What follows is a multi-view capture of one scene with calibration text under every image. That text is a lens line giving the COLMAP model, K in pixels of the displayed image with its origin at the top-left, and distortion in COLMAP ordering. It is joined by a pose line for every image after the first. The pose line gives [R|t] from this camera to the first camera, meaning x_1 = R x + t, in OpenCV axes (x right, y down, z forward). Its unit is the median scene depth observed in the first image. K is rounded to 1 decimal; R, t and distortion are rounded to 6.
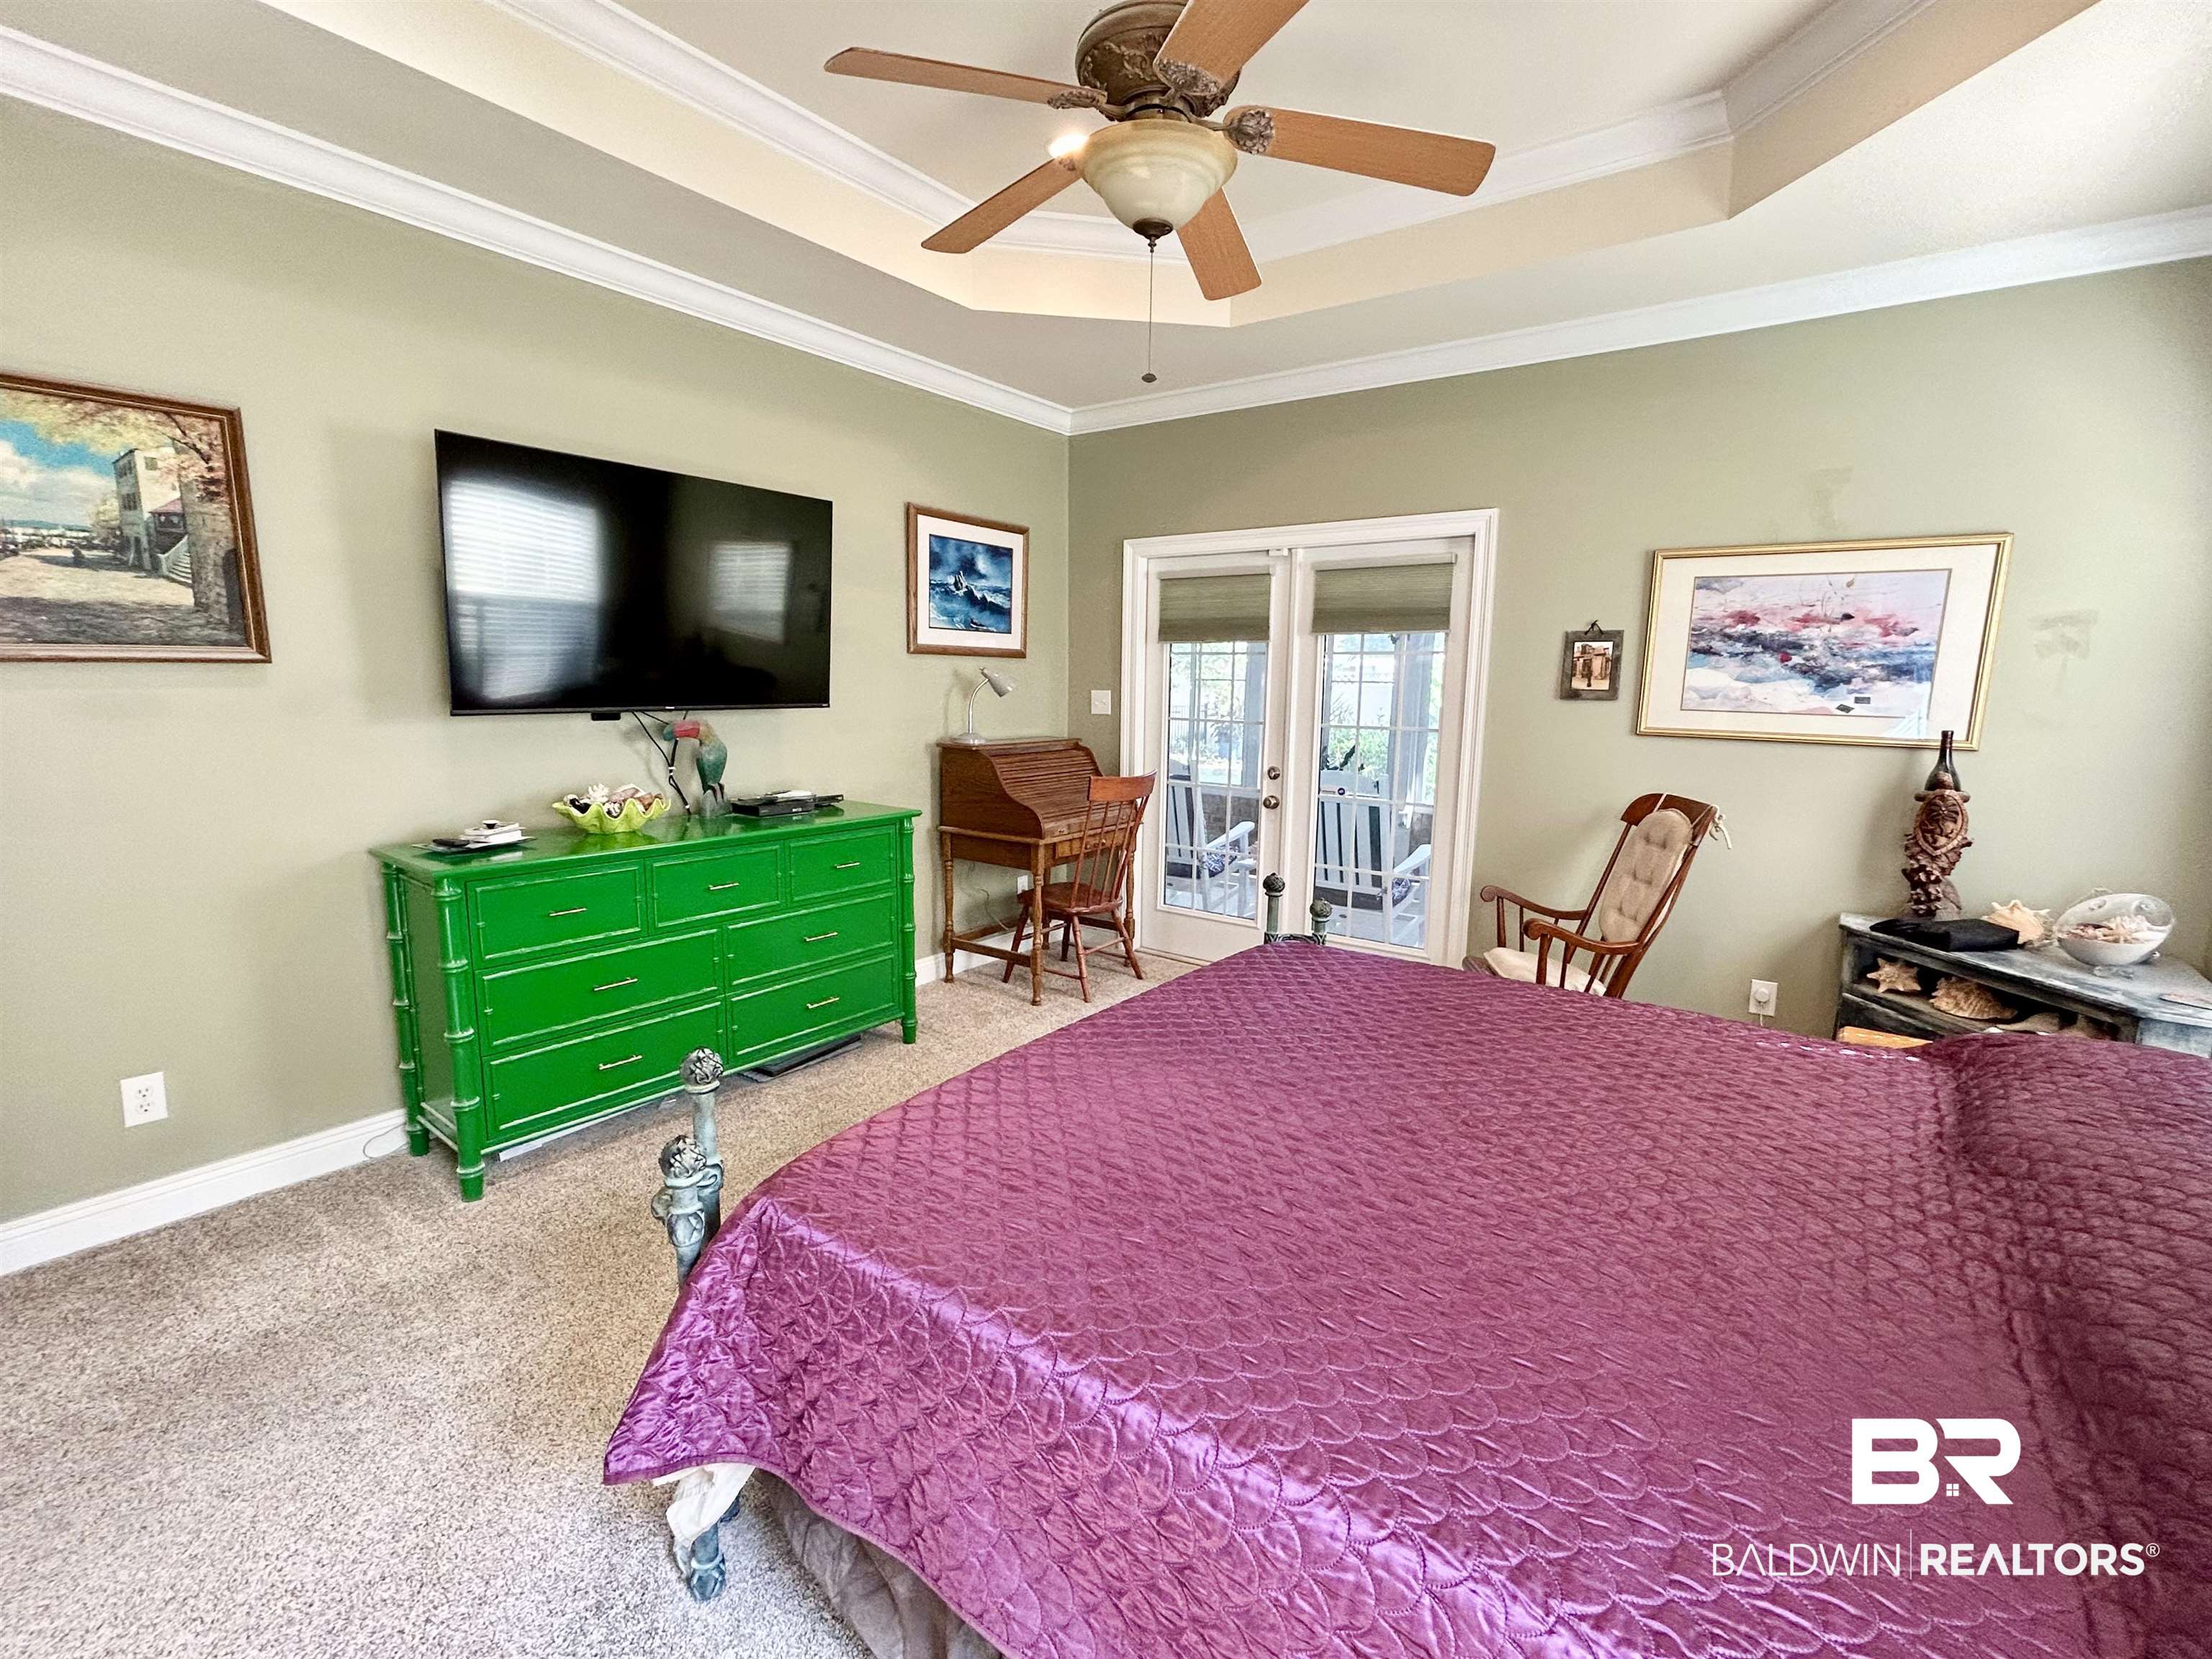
lens RADIAL K [[992.1, 0, 1105.2], [0, 992.1, 825.7], [0, 0, 1]] dist [0.000924, -0.000210]
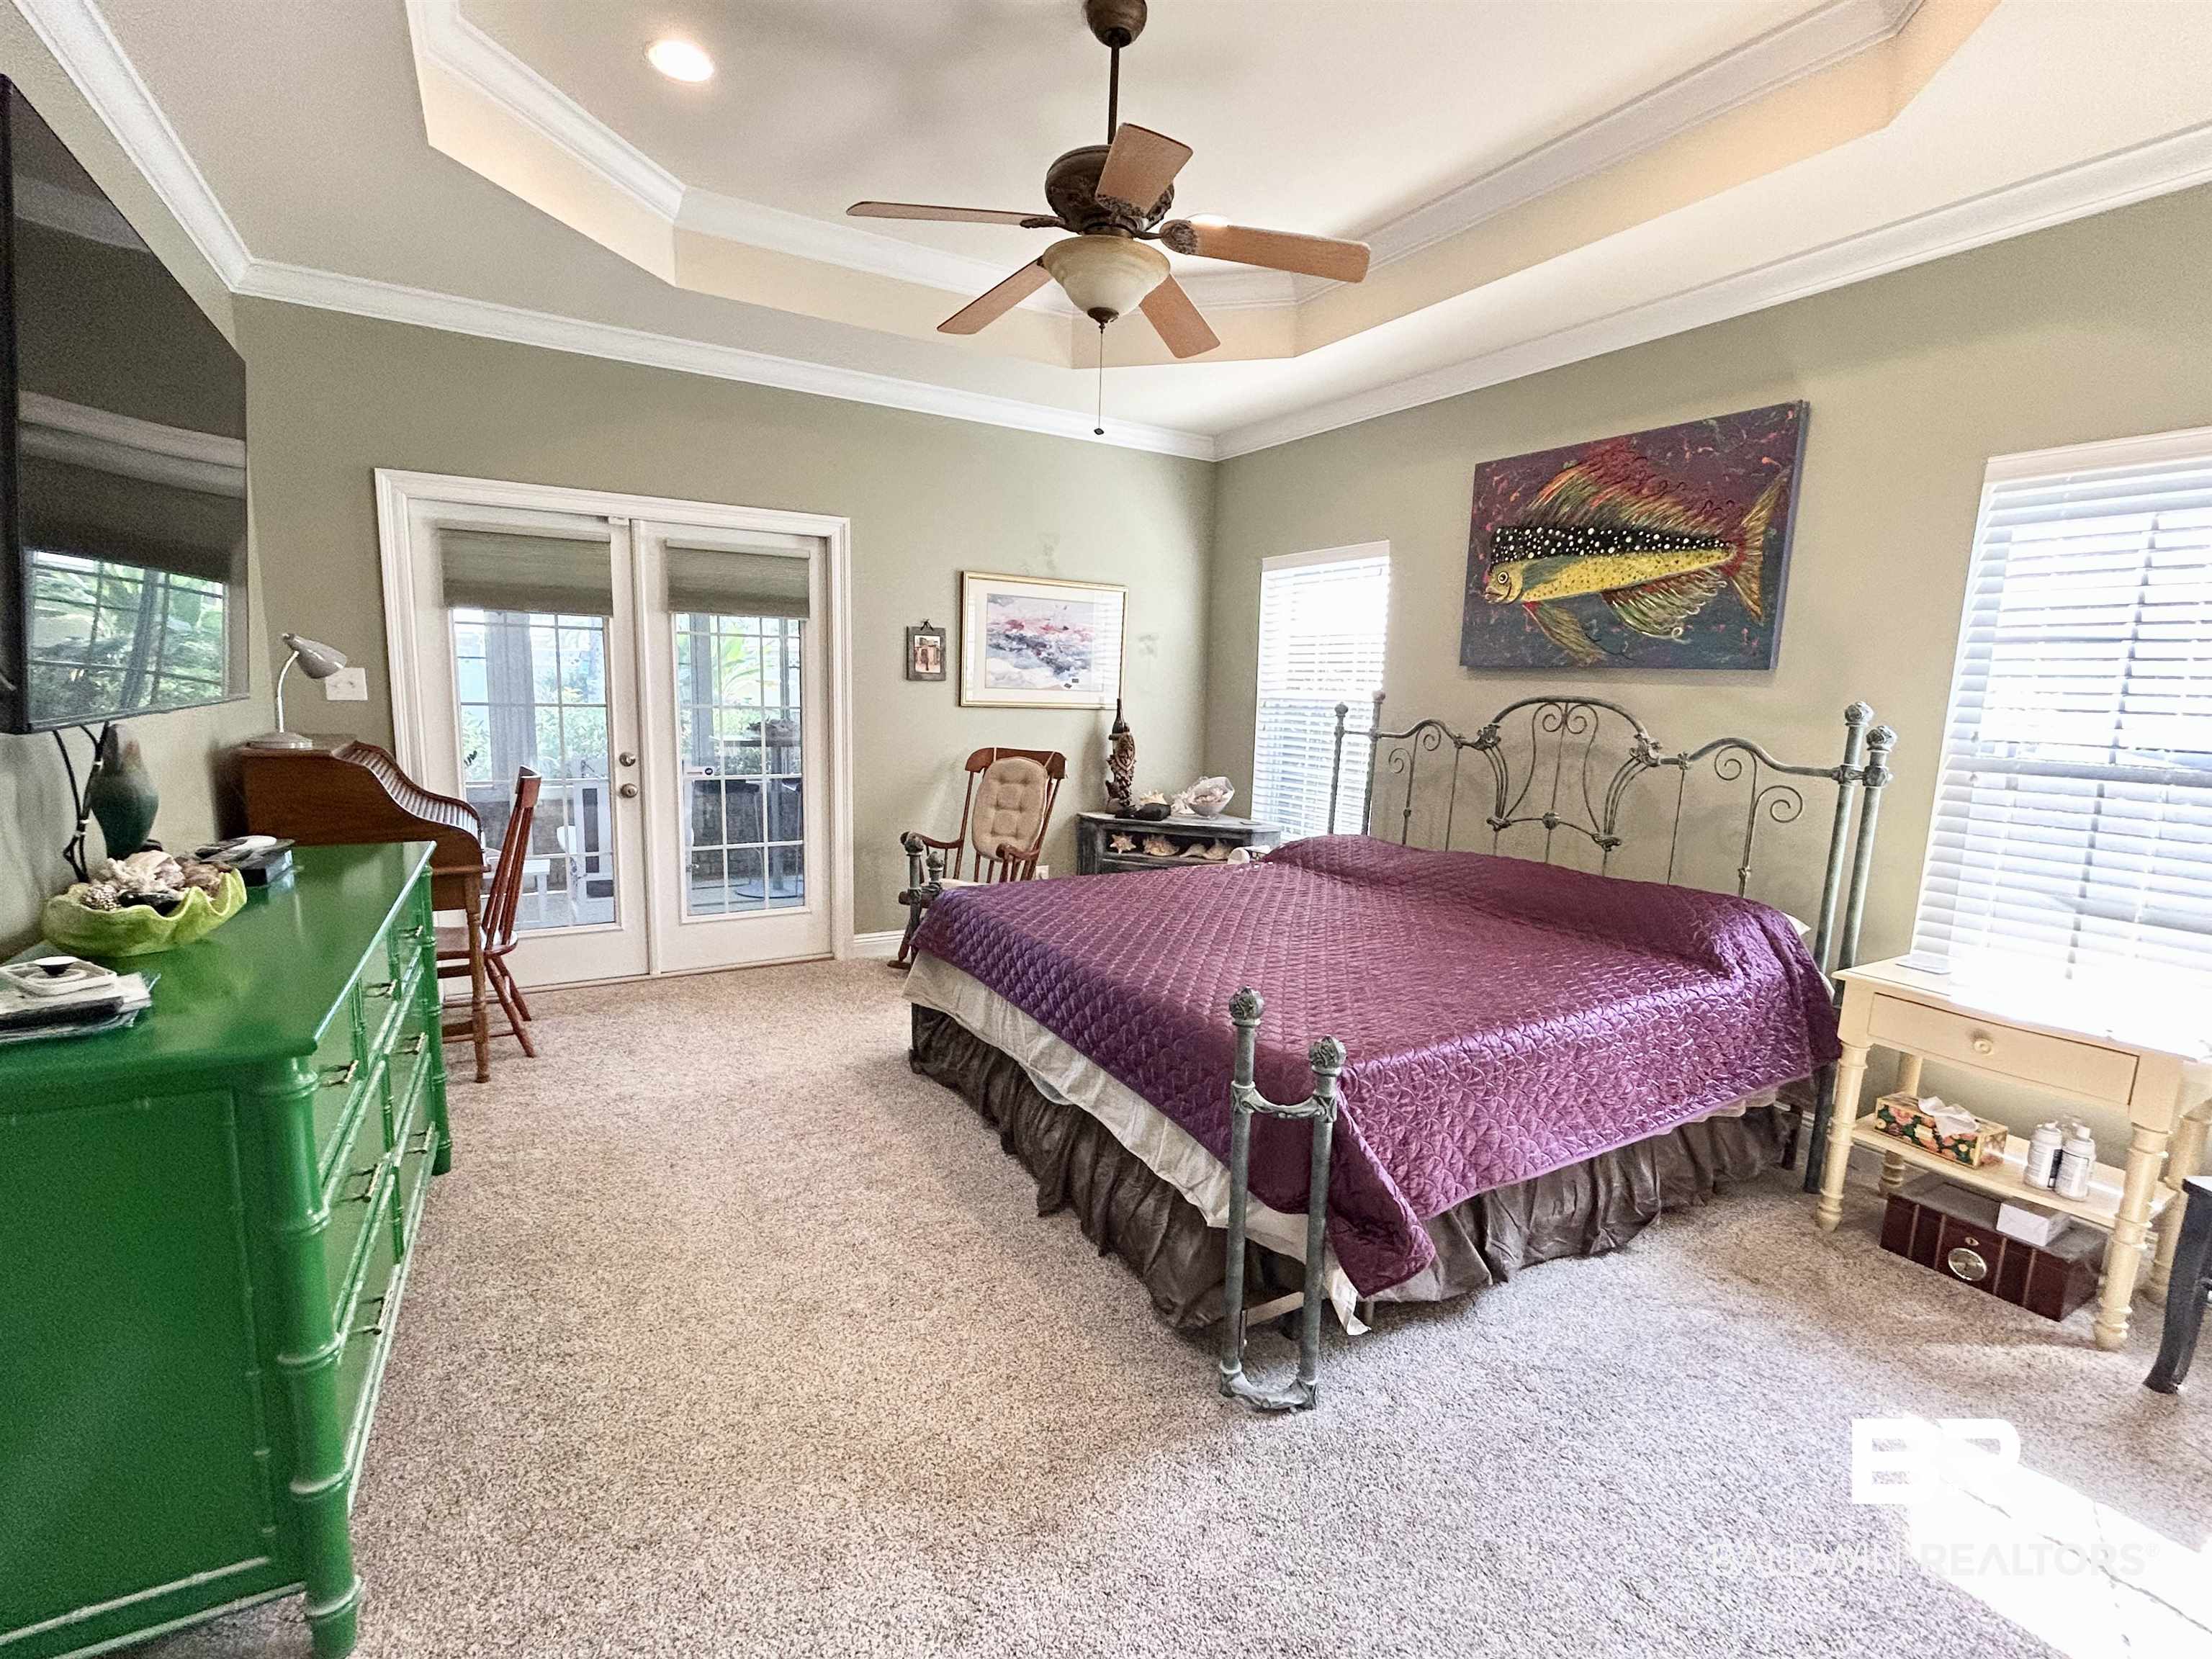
lens RADIAL K [[992.1, 0, 1108.5], [0, 992.1, 835.1], [0, 0, 1]] dist [0.000924, -0.000210]
pose [[0.396350, -0.146779, 0.906291, -0.637538], [0.113324, 0.987410, 0.110357, -0.044261], [-0.911079, 0.058965, 0.407994, 0.270038]]
